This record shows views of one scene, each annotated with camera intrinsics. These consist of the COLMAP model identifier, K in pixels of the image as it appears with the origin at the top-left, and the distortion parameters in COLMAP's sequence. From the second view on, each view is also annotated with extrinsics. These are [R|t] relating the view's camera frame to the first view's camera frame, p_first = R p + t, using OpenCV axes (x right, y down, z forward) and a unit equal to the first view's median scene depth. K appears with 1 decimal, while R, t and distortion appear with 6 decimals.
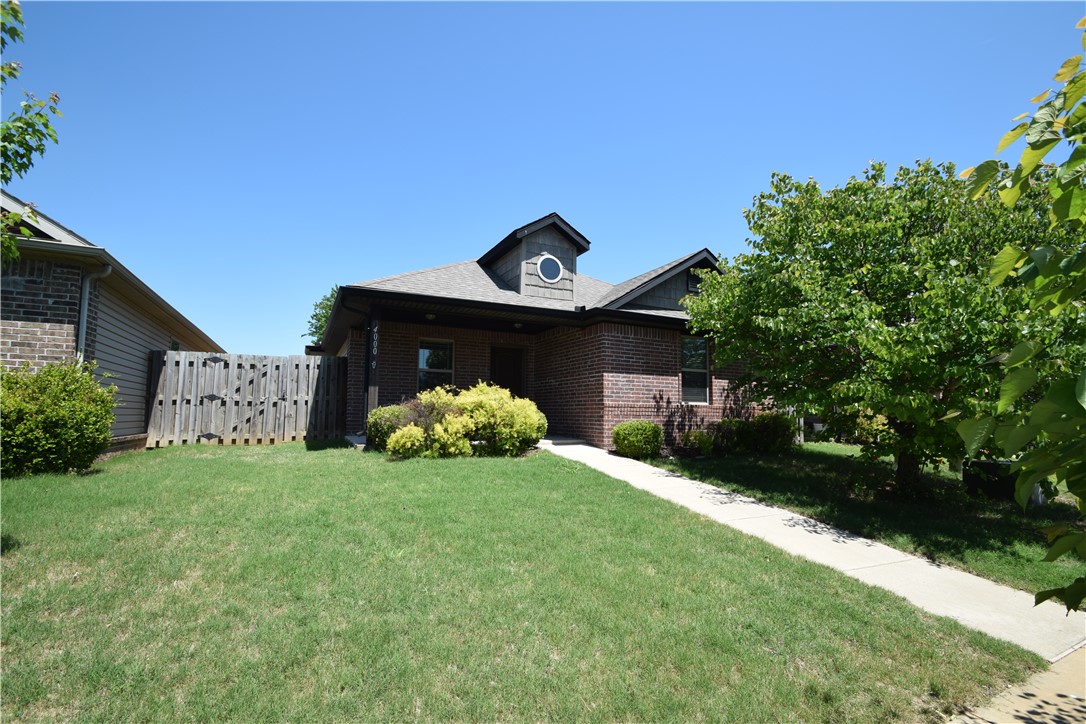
lens RADIAL K [[485.4, 0, 547.6], [0, 485.4, 361.4], [0, 0, 1]] dist [0.000789, -0.002642]
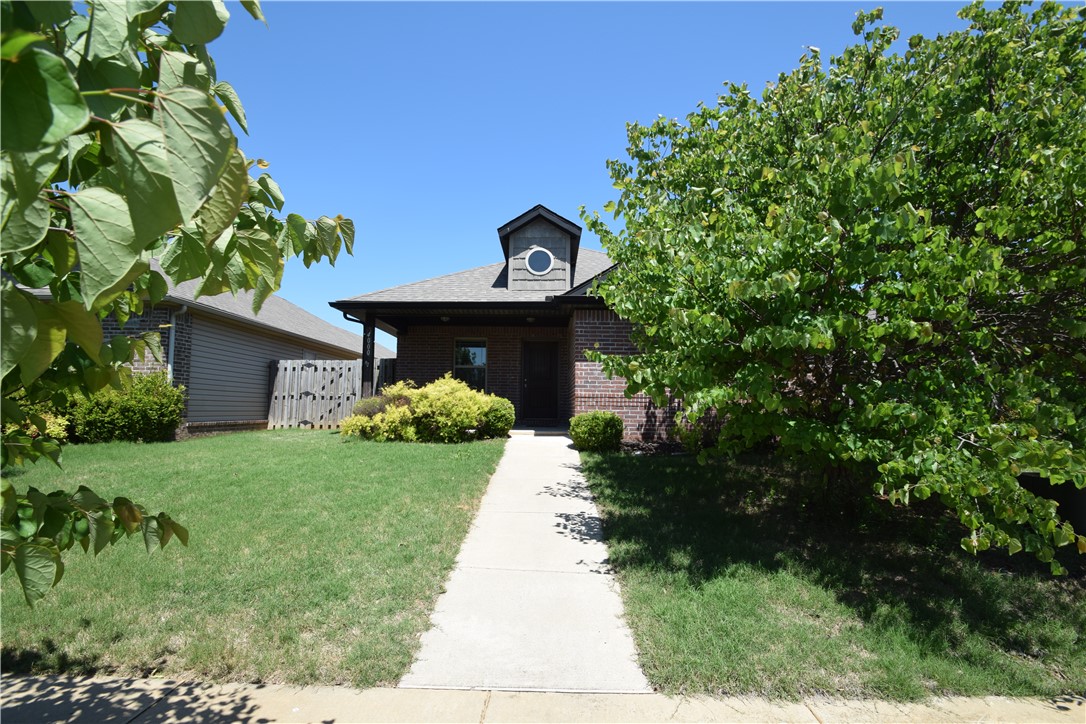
lens RADIAL K [[485.4, 0, 547.8], [0, 485.4, 362.8], [0, 0, 1]] dist [0.000789, -0.002642]
pose [[0.887613, -0.043959, -0.458488, 0.509258], [0.048579, 0.998818, -0.001718, 0.024120], [0.458022, -0.020748, 0.888699, 0.117939]]
